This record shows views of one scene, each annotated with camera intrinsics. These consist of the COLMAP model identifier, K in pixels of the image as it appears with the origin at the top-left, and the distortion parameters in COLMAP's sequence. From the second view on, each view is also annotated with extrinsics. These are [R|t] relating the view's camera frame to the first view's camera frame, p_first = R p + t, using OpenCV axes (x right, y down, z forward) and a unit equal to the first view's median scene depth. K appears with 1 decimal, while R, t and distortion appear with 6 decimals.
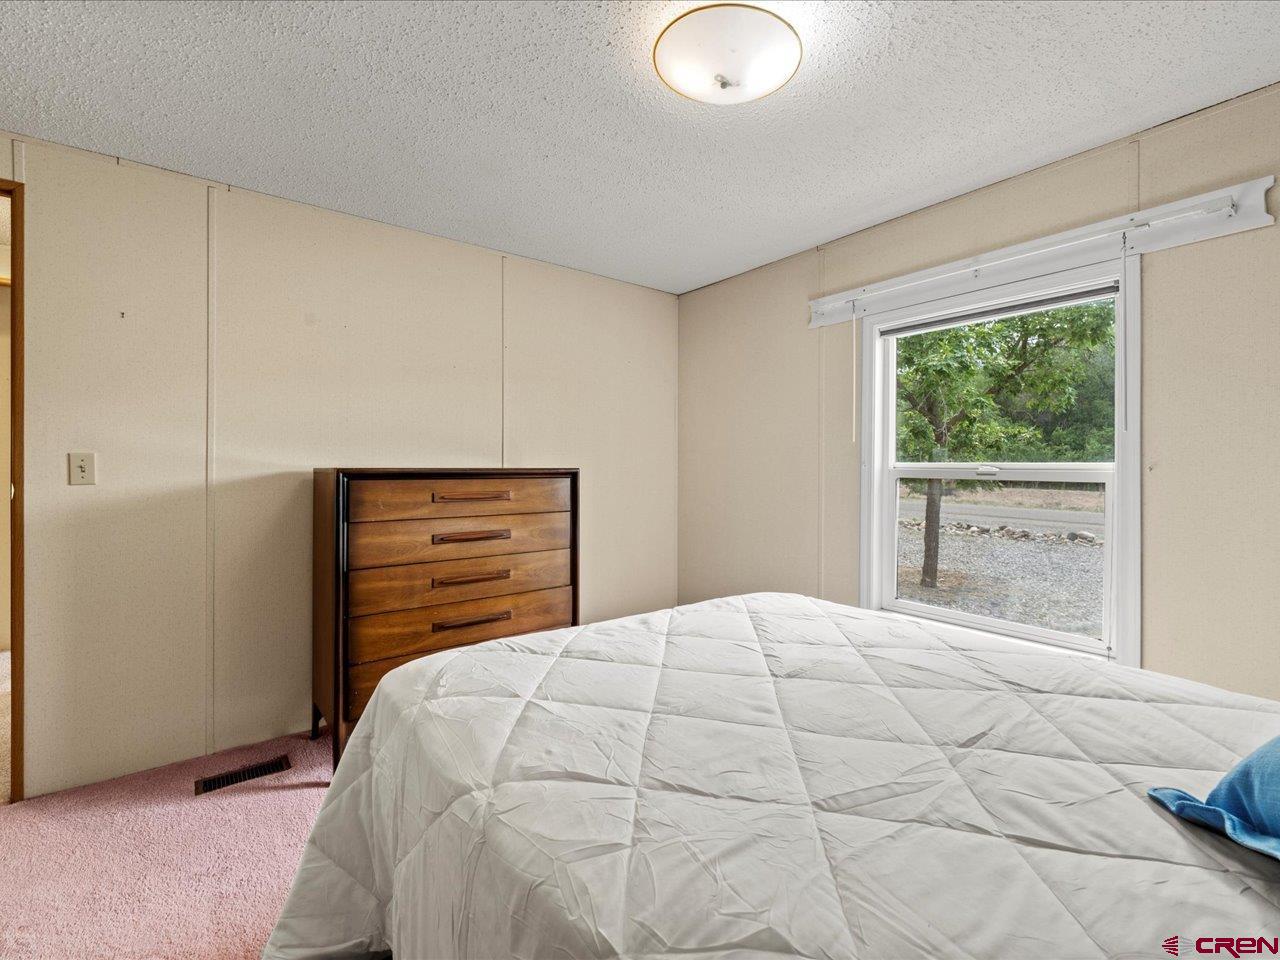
lens RADIAL K [[568.1, 0, 646.2], [0, 568.1, 458.0], [0, 0, 1]] dist [-0.002756, -0.000393]
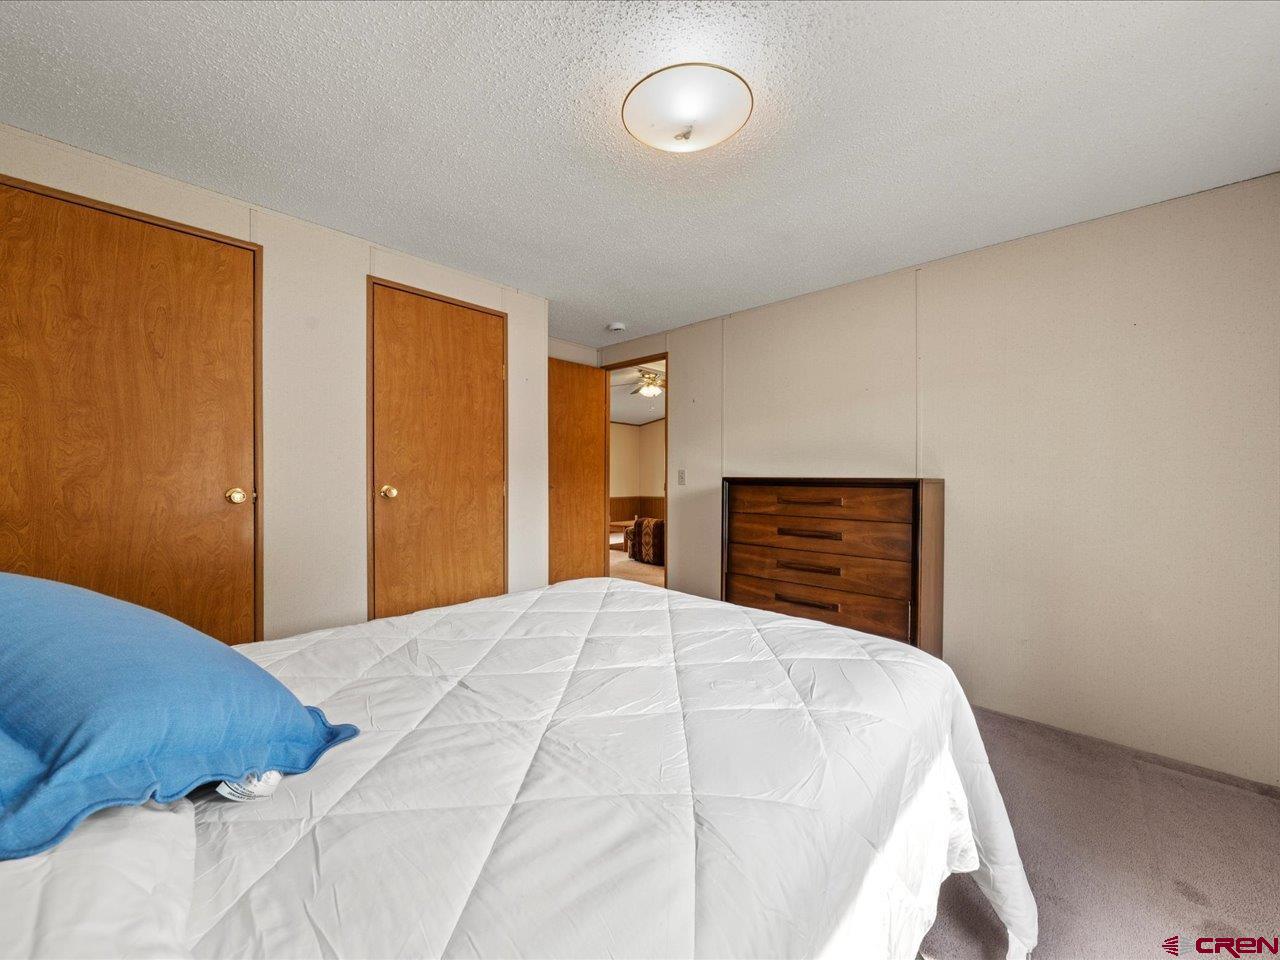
lens RADIAL K [[486.3, 0, 638.6], [0, 486.3, 477.2], [0, 0, 1]] dist [-0.002614, -0.000367]
pose [[0.160126, 0.000393, -0.987097, 0.664567], [0.010203, 0.999946, 0.002054, 0.011259], [0.987044, -0.010400, 0.160113, 0.471090]]
